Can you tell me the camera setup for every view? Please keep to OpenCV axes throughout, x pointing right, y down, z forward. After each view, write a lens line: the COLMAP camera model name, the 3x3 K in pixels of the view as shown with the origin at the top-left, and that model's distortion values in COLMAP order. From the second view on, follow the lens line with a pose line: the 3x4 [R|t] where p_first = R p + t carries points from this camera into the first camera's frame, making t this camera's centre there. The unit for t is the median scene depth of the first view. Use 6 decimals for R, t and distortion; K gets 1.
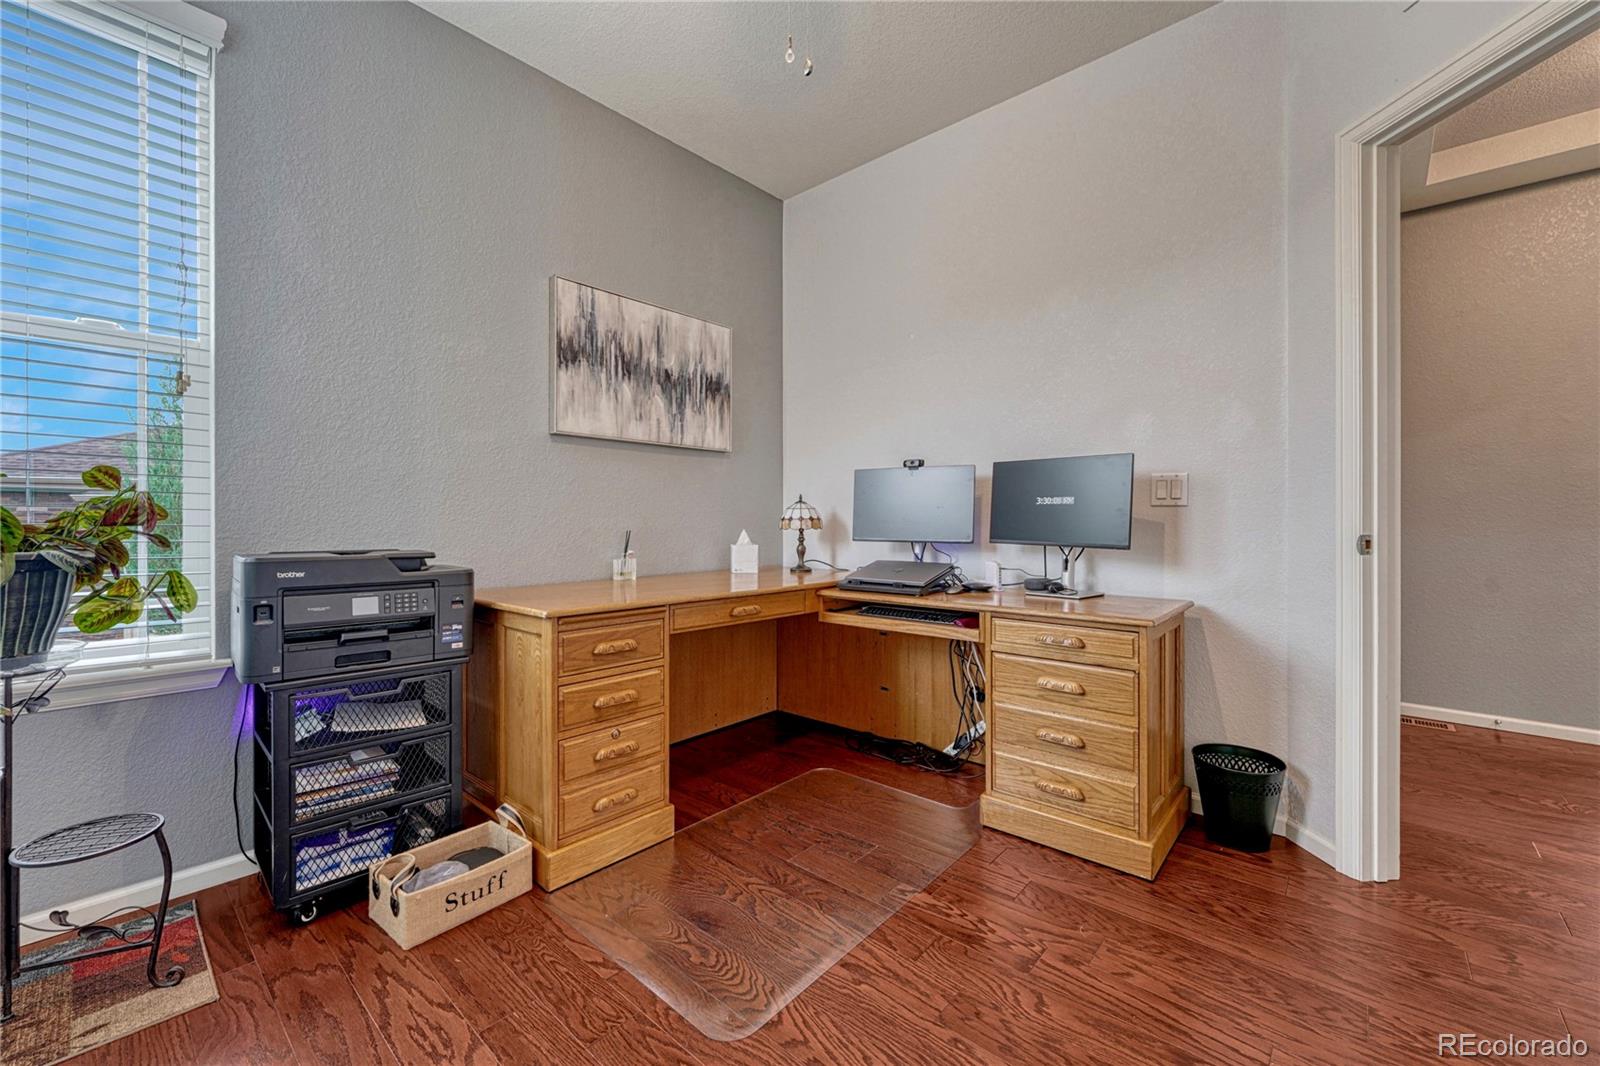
lens RADIAL K [[639.5, 0, 801.9], [0, 639.5, 518.5], [0, 0, 1]] dist [-0.001176, 0.000035]
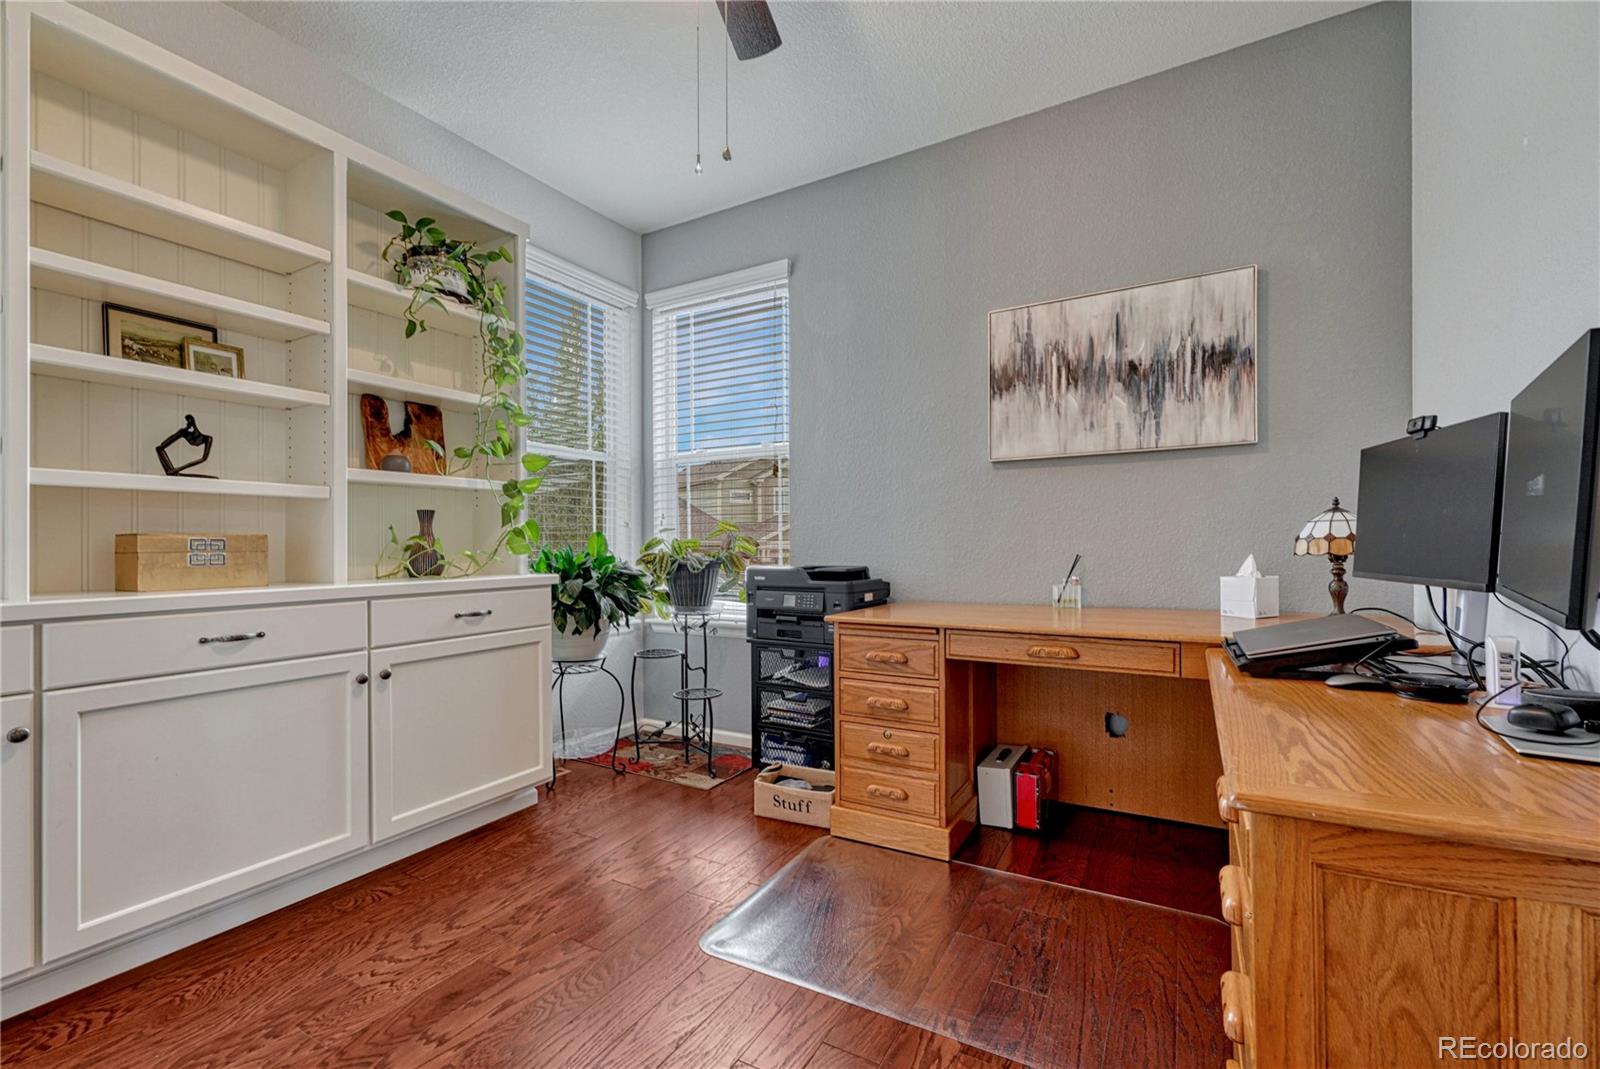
lens RADIAL K [[674.4, 0, 800.0], [0, 674.4, 534.5], [0, 0, 1]] dist [-0.002310, -0.000038]
pose [[0.211873, -0.018164, -0.977128, 0.596918], [0.015047, 0.999769, -0.015322, -0.000120], [0.977181, -0.011457, 0.212098, 0.423891]]
